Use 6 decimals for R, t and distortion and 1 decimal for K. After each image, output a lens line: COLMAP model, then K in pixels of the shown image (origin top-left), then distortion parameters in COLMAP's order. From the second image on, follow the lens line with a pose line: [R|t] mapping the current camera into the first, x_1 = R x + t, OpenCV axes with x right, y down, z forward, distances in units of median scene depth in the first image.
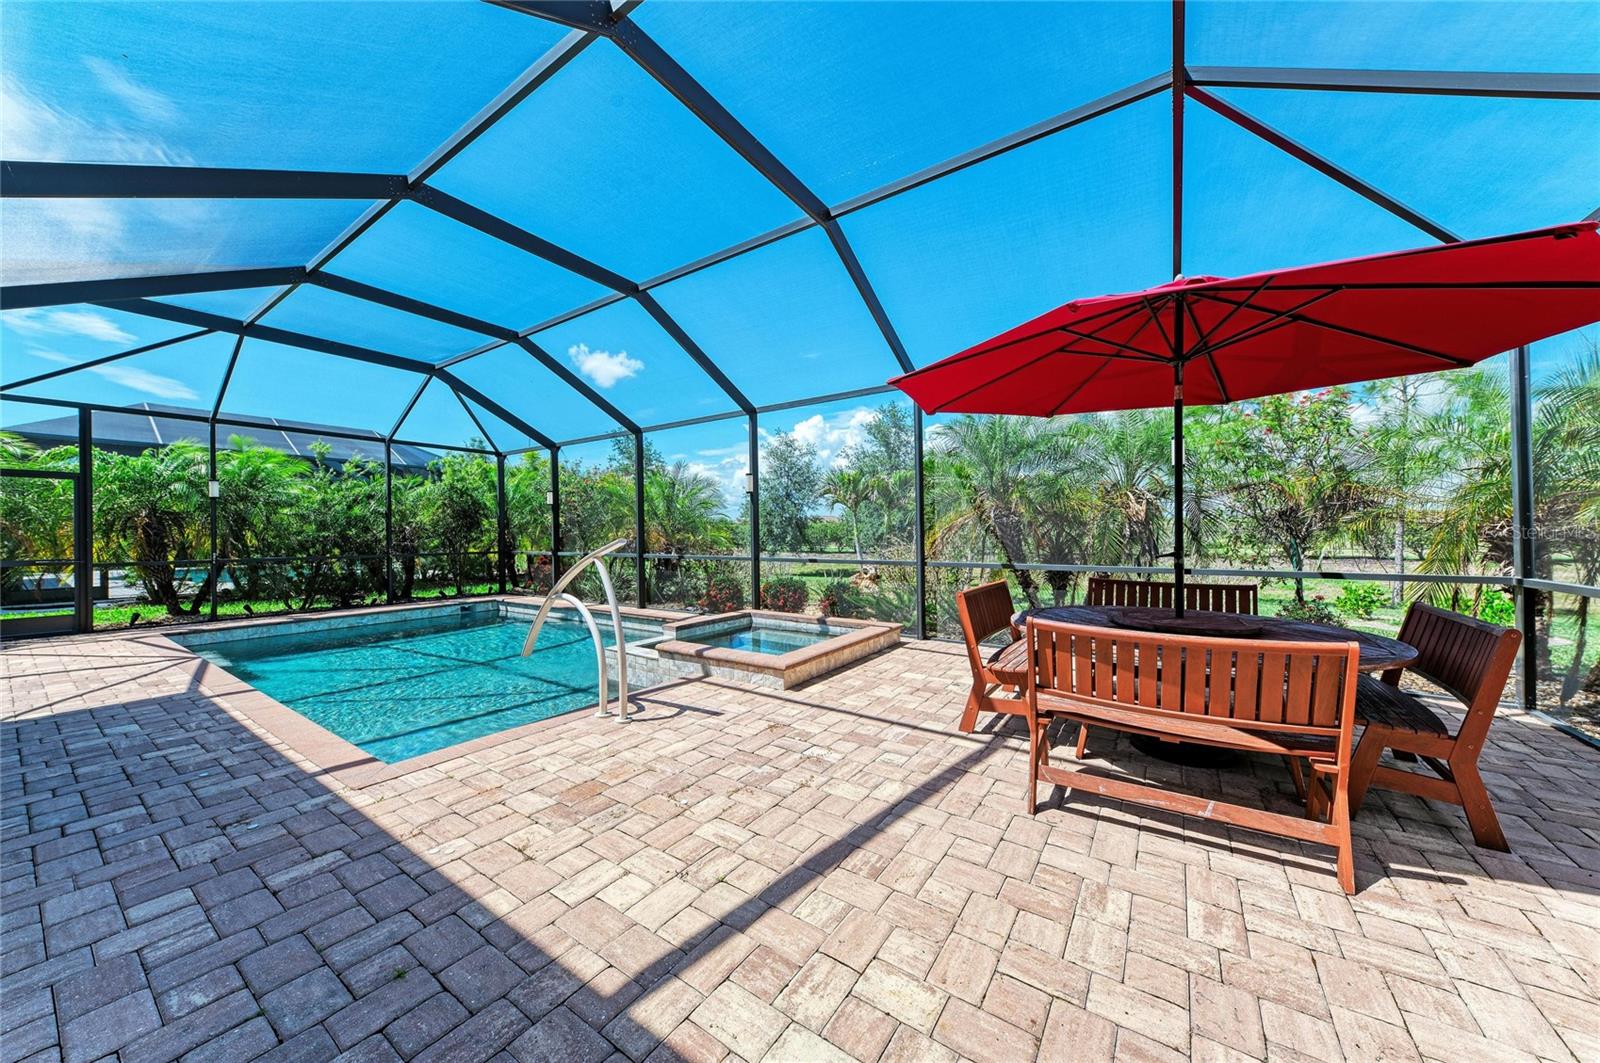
lens RADIAL K [[546.7, 0, 803.1], [0, 546.7, 537.3], [0, 0, 1]] dist [-0.000503, -0.000151]
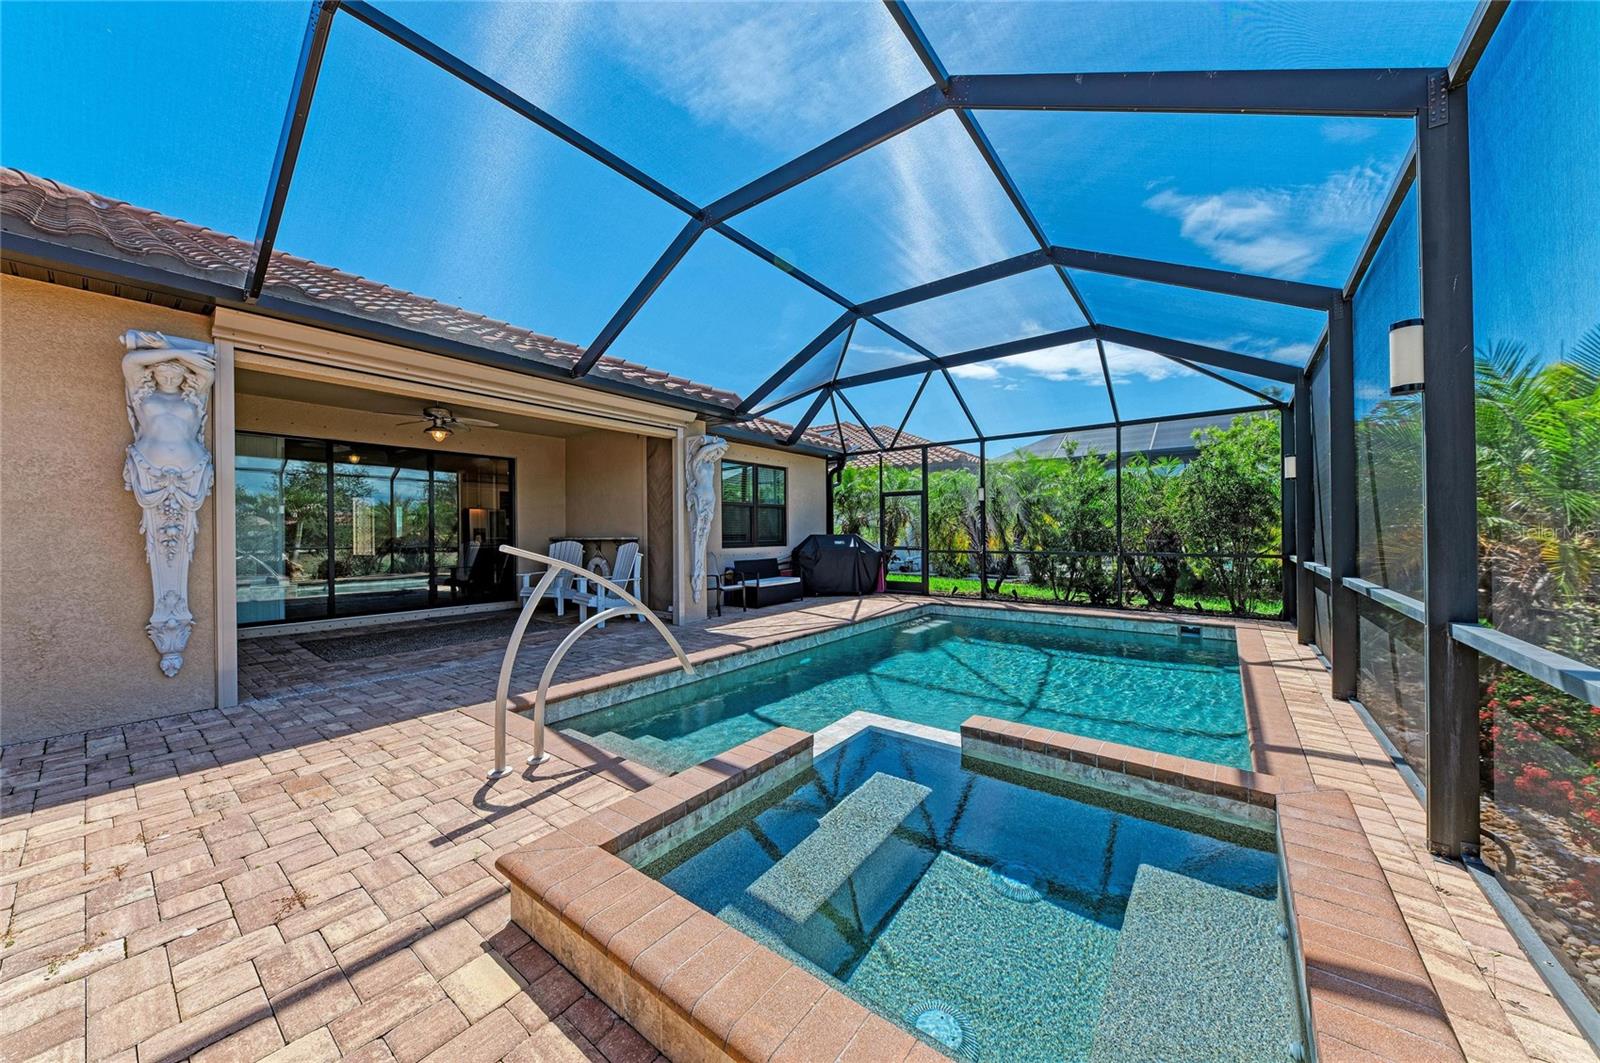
lens RADIAL K [[546.7, 0, 803.1], [0, 546.7, 537.3], [0, 0, 1]] dist [-0.000503, -0.000151]
pose [[-0.062090, 0.015453, -0.997951, 0.401385], [0.002052, 0.999880, 0.015355, -0.020688], [0.998068, -0.001094, -0.062115, 1.368240]]
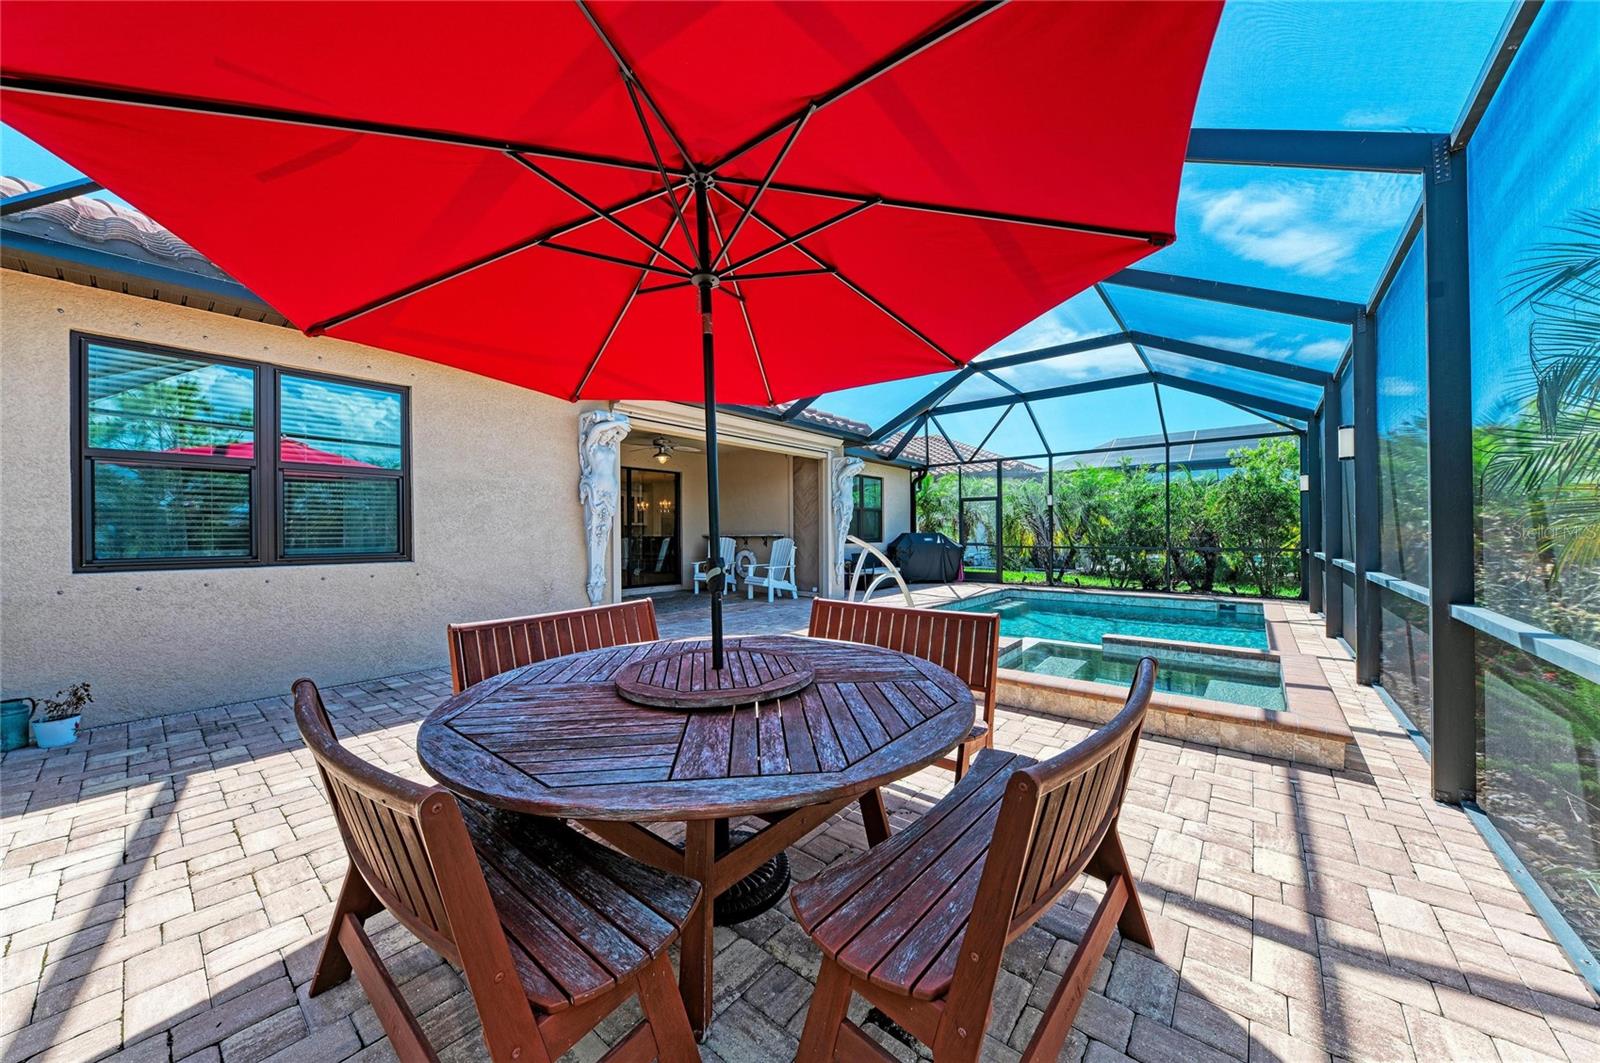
lens RADIAL K [[546.1, 0, 800.0], [0, 546.1, 531.5], [0, 0, 1]] dist [0.000045, -0.000040]
pose [[-0.098582, 0.005492, -0.995114, 1.051709], [0.001135, 0.999985, 0.005406, -0.019046], [0.995128, -0.000597, -0.098587, 0.926370]]
